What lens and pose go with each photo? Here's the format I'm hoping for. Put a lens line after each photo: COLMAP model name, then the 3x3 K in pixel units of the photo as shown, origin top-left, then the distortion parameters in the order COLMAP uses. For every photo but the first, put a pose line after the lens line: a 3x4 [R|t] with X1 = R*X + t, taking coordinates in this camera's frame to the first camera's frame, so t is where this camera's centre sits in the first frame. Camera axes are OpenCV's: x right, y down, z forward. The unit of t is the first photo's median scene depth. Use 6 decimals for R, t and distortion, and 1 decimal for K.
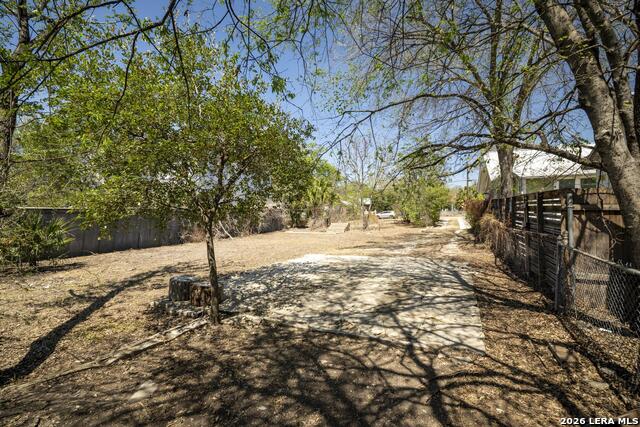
lens RADIAL K [[281.4, 0, 320.0], [0, 281.4, 213.5], [0, 0, 1]] dist [-0.002715, -0.000143]
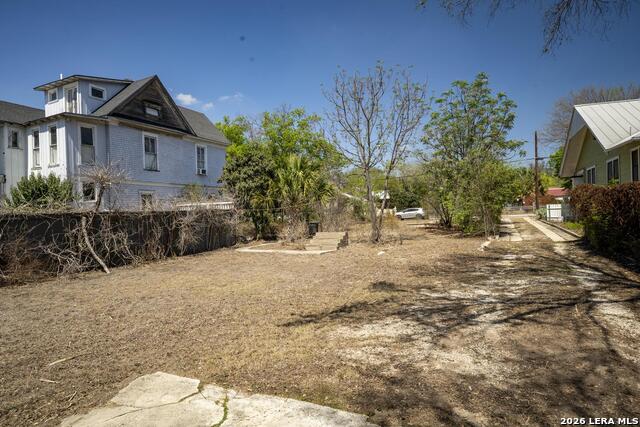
lens RADIAL K [[355.0, 0, 320.0], [0, 355.0, 204.7], [0, 0, 1]] dist [0.002469, 0.000447]
pose [[0.999623, -0.022262, -0.016095, 0.055029], [0.021902, 0.999513, -0.022208, -0.005441], [0.016582, 0.021847, 0.999624, 0.255240]]
